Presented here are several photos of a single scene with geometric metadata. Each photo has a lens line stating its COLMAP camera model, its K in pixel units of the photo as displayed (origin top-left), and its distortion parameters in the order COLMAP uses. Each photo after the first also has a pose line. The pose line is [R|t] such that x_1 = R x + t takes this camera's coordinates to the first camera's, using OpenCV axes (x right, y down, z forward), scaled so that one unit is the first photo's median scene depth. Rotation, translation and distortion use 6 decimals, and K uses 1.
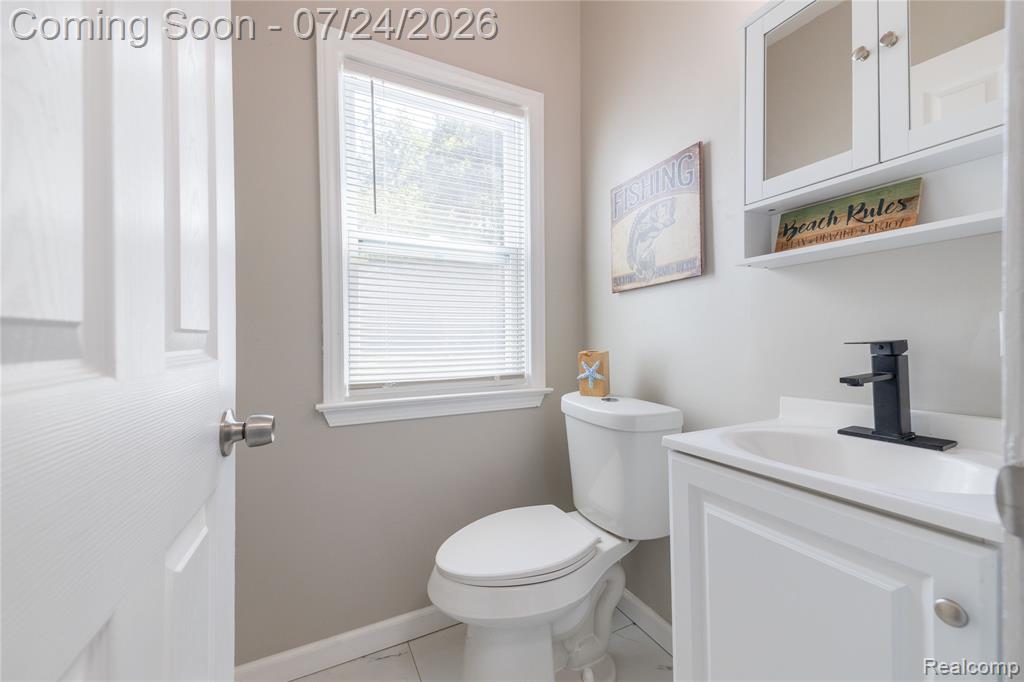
lens RADIAL K [[420.7, 0, 516.8], [0, 420.7, 336.4], [0, 0, 1]] dist [0.045634, -0.017442]
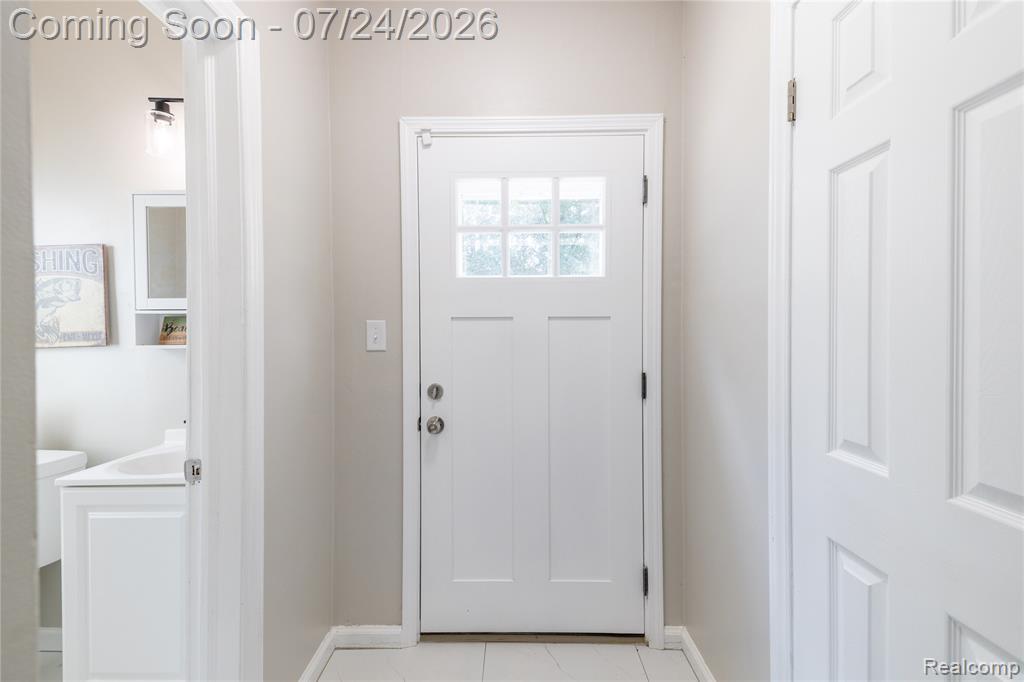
lens RADIAL K [[420.7, 0, 516.8], [0, 420.7, 336.4], [0, 0, 1]] dist [0.045634, -0.017442]
pose [[0.465691, -0.006181, 0.884926, -0.157936], [-0.003171, 0.999958, 0.008653, -0.186472], [-0.884942, -0.006836, 0.465652, -0.747219]]
